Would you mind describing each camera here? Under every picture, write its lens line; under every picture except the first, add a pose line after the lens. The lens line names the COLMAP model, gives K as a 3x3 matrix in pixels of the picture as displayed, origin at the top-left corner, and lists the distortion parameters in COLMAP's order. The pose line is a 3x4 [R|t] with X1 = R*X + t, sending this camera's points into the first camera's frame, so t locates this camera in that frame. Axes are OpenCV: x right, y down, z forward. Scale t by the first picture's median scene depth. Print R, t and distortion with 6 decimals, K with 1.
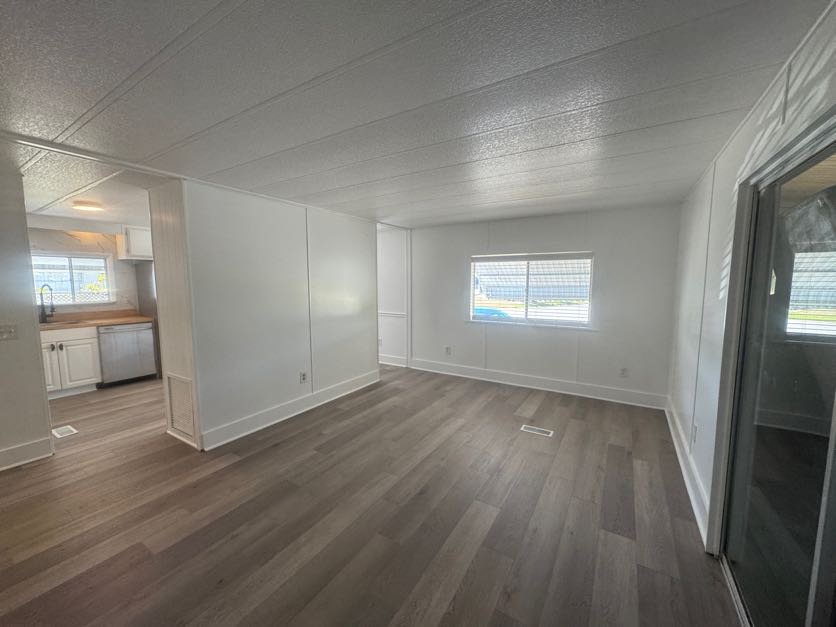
lens RADIAL K [[331.5, 0, 417.3], [0, 331.5, 314.1], [0, 0, 1]] dist [-0.002833, 0.000452]
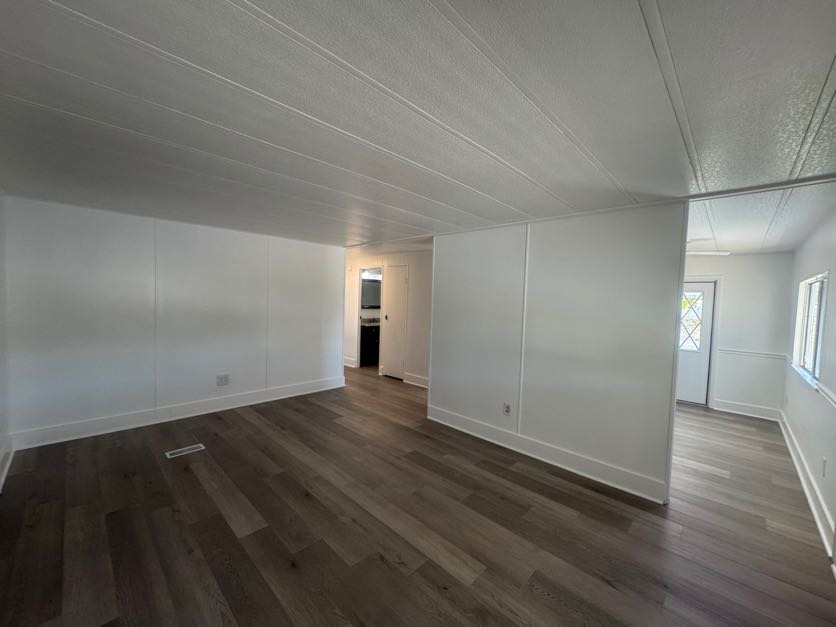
lens RADIAL K [[331.5, 0, 417.3], [0, 331.5, 314.1], [0, 0, 1]] dist [-0.002833, 0.000452]
pose [[-0.208855, 0.037768, -0.977217, 0.642403], [-0.130745, 0.989205, 0.066175, -0.105956], [0.969167, 0.141587, -0.201663, 0.982722]]
